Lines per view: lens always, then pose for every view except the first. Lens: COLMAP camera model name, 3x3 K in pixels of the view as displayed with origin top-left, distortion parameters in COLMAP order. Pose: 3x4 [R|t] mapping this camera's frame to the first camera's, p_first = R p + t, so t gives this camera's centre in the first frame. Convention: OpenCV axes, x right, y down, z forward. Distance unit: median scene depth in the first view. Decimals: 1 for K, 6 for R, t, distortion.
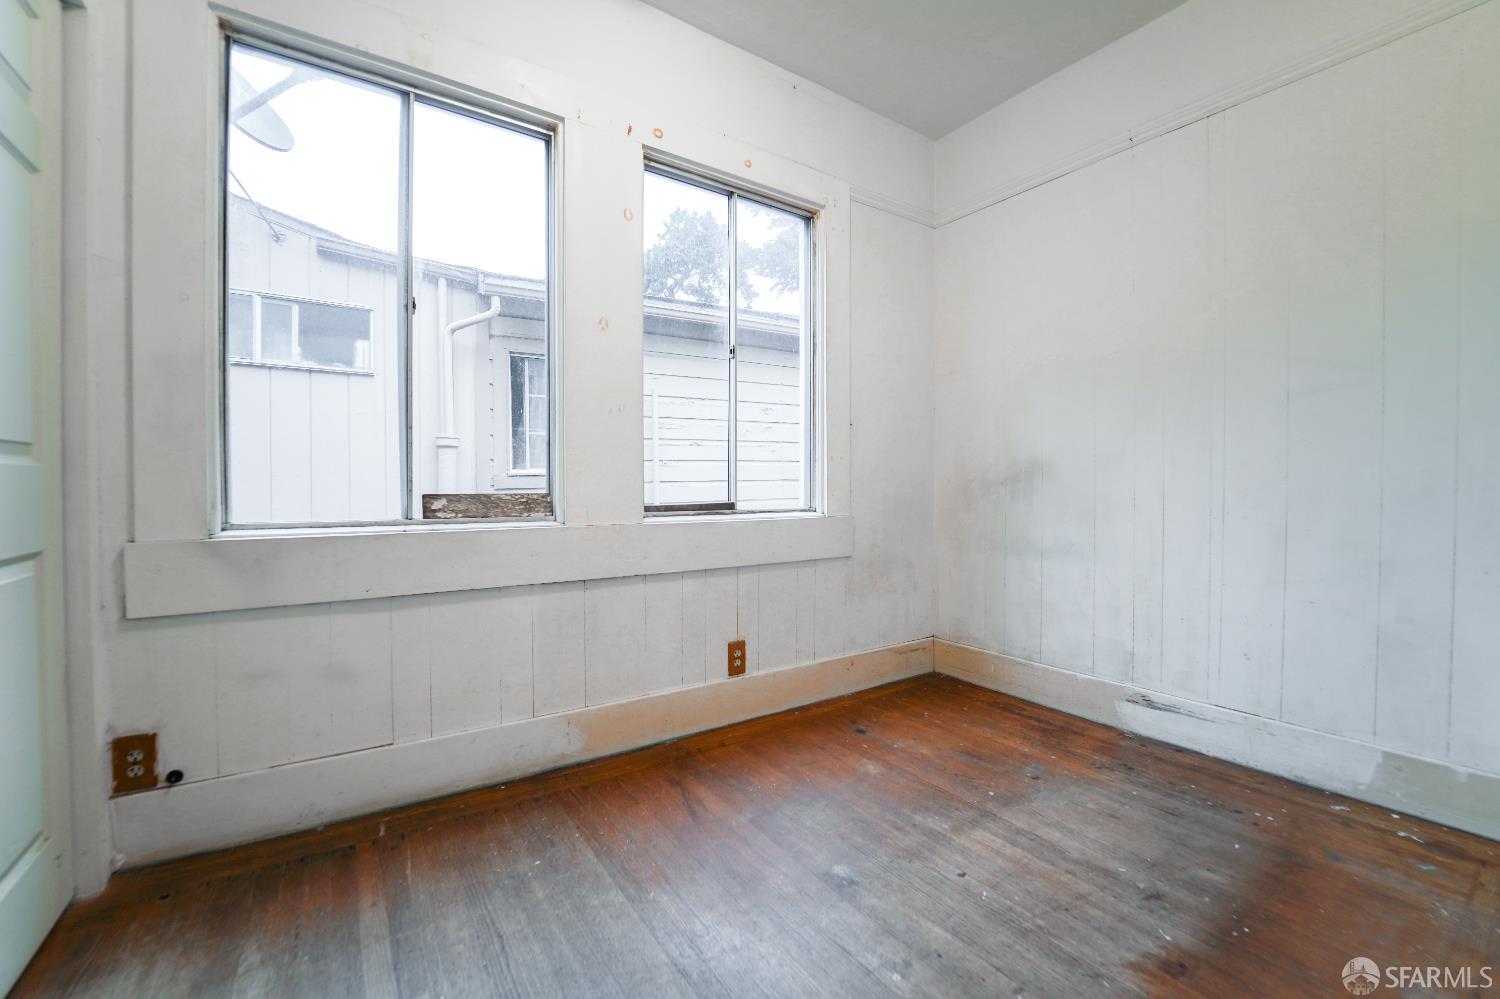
lens RADIAL K [[619.1, 0, 750.9], [0, 619.1, 495.7], [0, 0, 1]] dist [-0.023110, -0.000430]
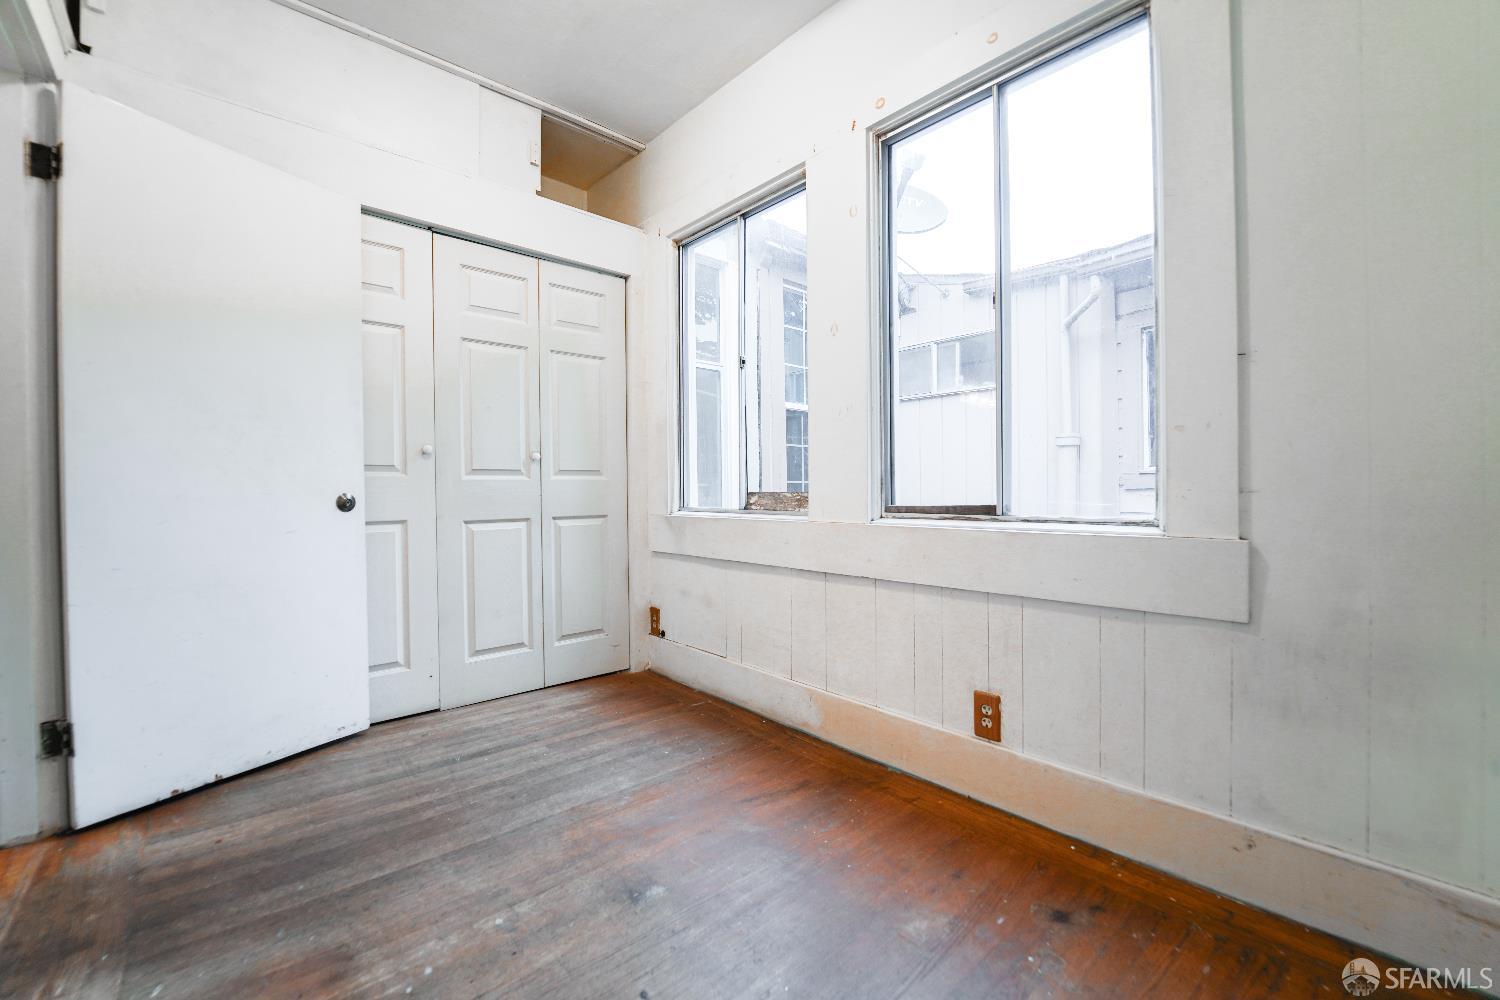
lens RADIAL K [[619.1, 0, 750.9], [0, 619.1, 496.2], [0, 0, 1]] dist [-0.023110, -0.000430]
pose [[0.120595, 0.006738, -0.992679, 0.785146], [-0.009841, 0.999936, 0.005592, -0.001336], [0.992653, 0.009095, 0.120653, 0.737508]]
